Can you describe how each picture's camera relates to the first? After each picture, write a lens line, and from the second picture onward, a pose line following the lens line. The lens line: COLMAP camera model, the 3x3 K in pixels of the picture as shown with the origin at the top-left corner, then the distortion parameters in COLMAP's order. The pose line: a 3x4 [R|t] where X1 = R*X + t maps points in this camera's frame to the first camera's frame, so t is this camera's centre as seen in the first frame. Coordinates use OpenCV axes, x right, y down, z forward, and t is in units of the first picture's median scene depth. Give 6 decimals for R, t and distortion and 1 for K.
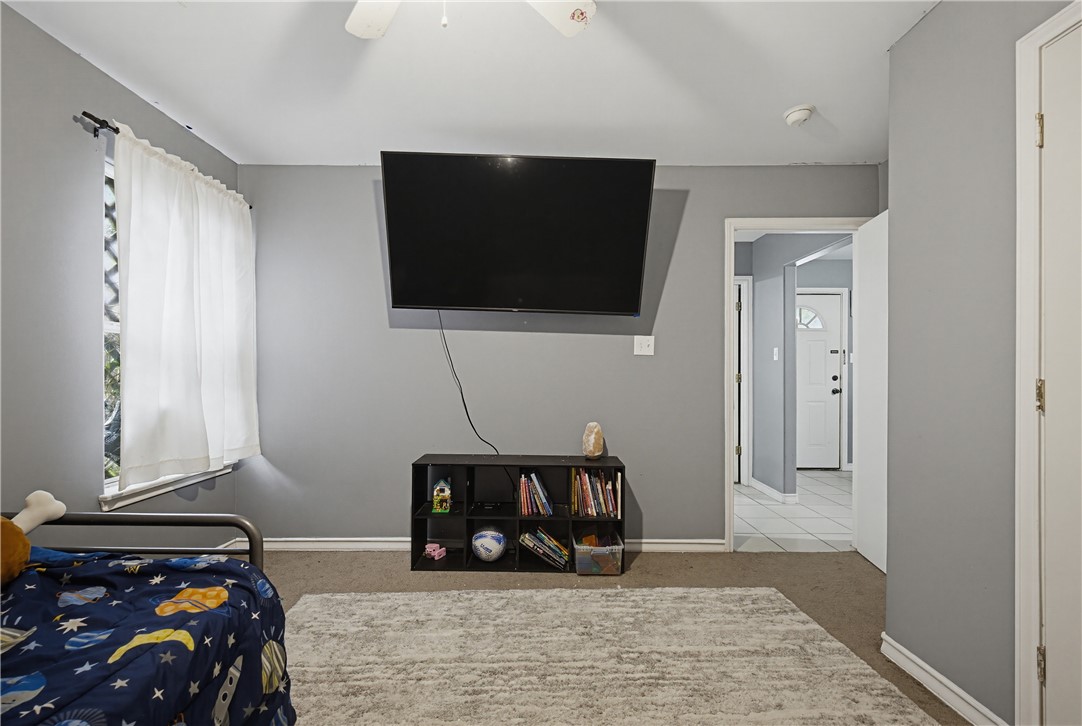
lens RADIAL K [[459.8, 0, 537.7], [0, 459.8, 372.3], [0, 0, 1]] dist [0.000236, 0.000031]
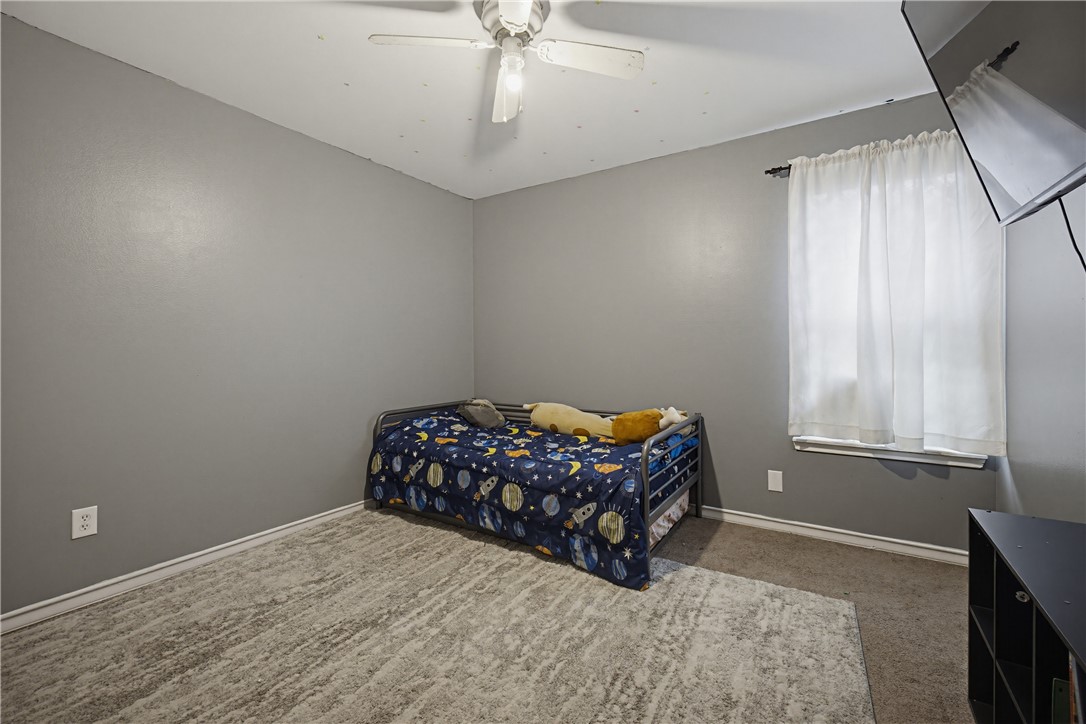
lens RADIAL K [[461.1, 0, 543.9], [0, 461.1, 347.4], [0, 0, 1]] dist [0.000135, -0.000043]
pose [[-0.533068, -0.000940, -0.846072, 0.533763], [-0.002613, 0.999996, 0.000536, 0.004834], [0.846068, 0.002496, -0.533069, 0.967373]]
